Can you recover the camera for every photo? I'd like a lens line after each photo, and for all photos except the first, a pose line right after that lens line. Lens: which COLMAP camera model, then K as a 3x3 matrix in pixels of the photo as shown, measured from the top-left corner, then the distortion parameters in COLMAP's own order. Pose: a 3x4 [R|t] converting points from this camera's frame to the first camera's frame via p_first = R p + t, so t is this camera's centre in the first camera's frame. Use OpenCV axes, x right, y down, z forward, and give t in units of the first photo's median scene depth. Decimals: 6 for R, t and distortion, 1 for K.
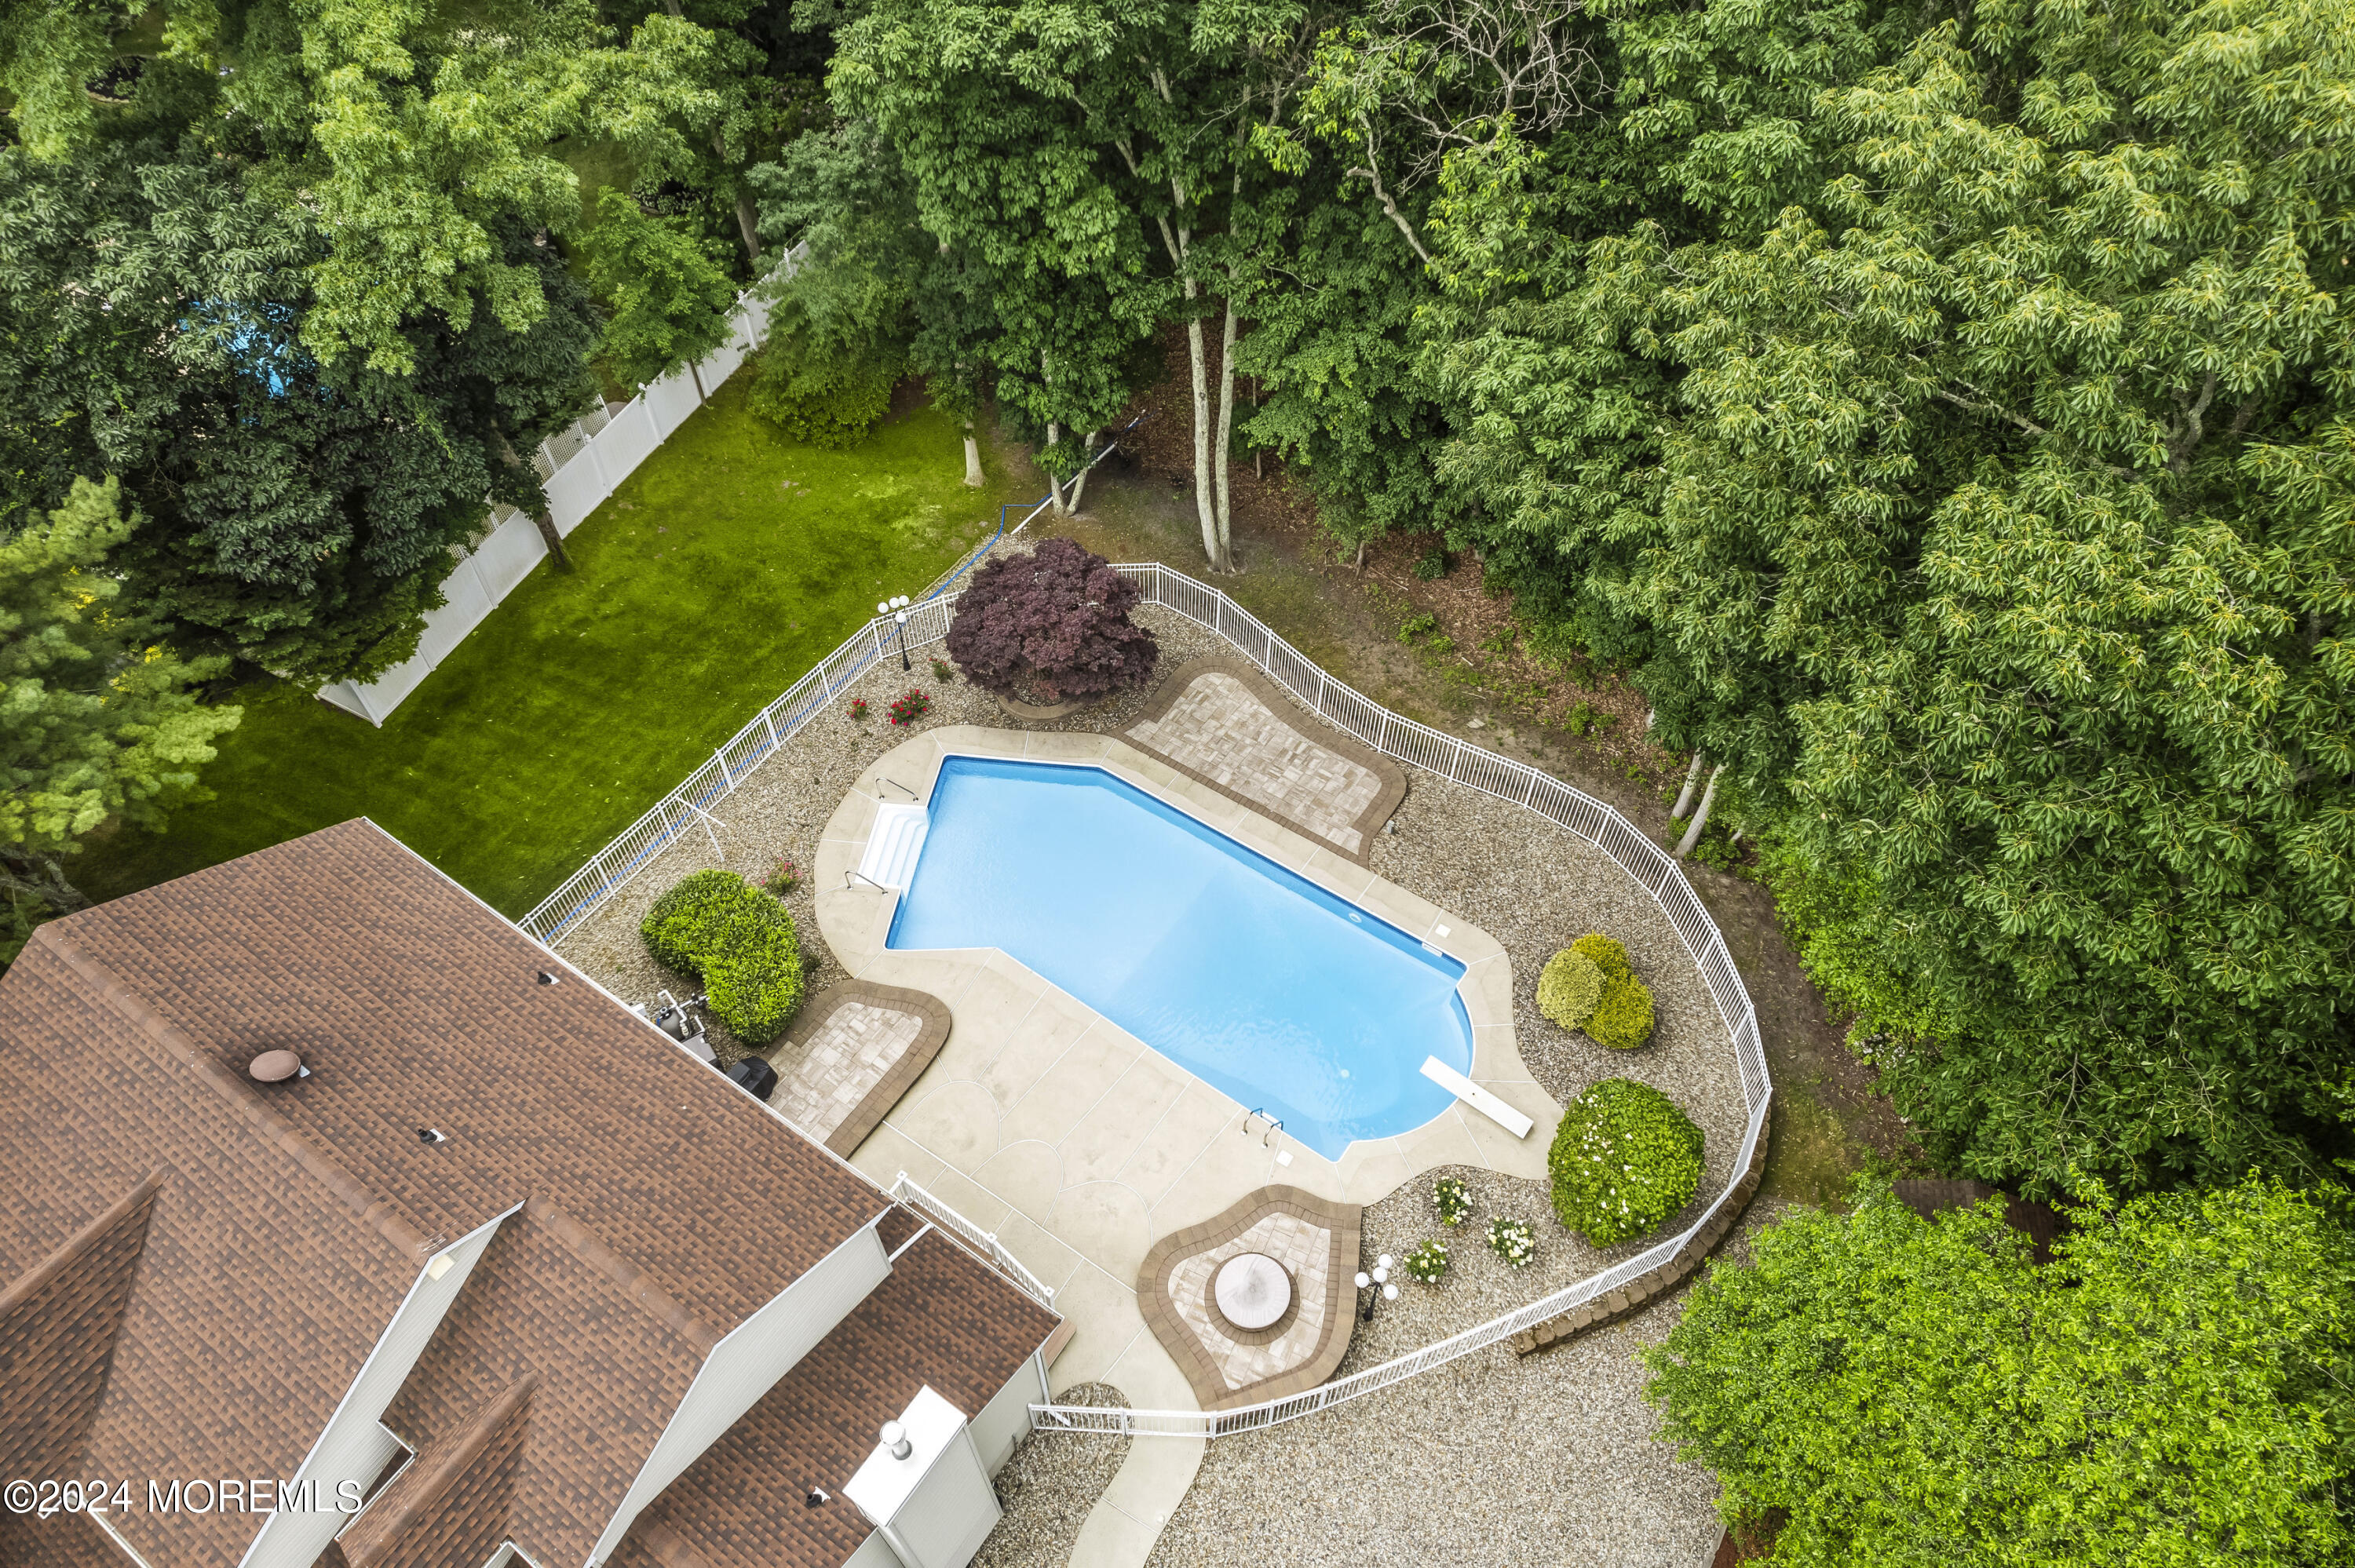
lens RADIAL K [[1495.2, 0, 1177.5], [0, 1495.2, 784.0], [0, 0, 1]] dist [-0.115158, 0.133872]
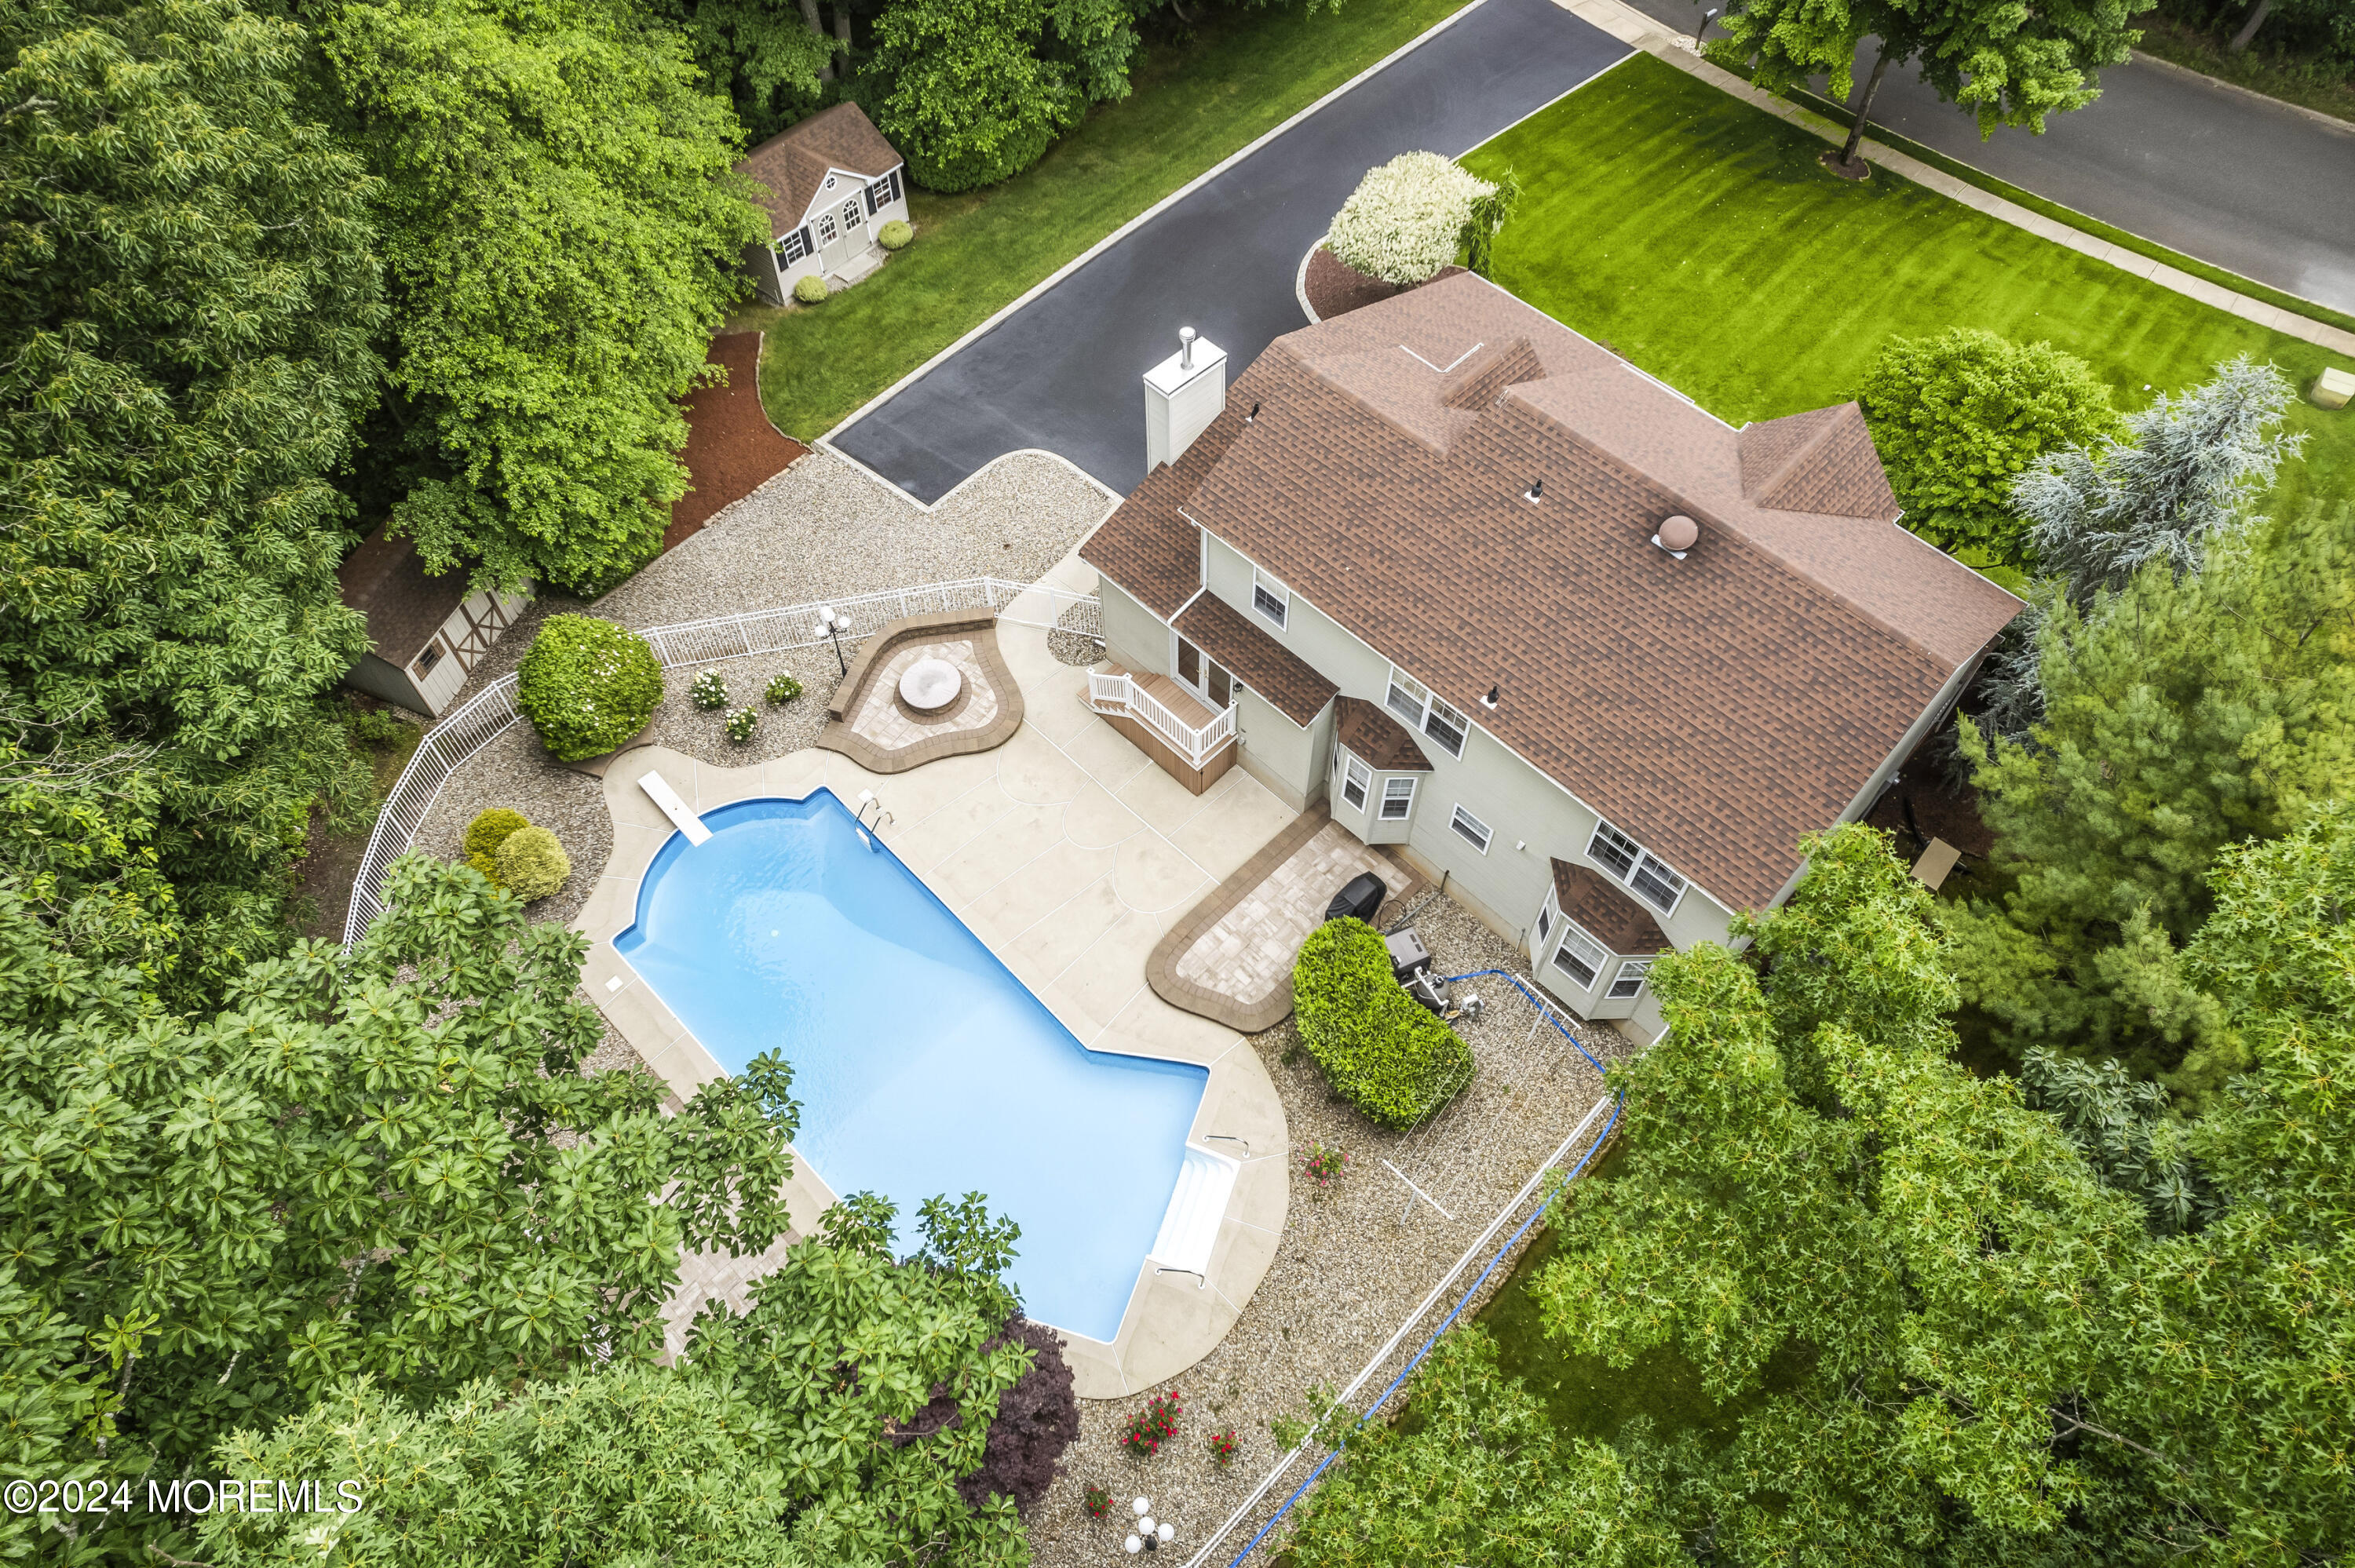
lens RADIAL K [[1483.8, 0, 1192.3], [0, 1483.8, 805.8], [0, 0, 1]] dist [-0.031052, -0.055078]
pose [[-0.983673, -0.150525, 0.098644, -0.259327], [0.142623, -0.317731, 0.937393, -0.700518], [-0.109759, 0.936157, 0.334011, 0.574399]]
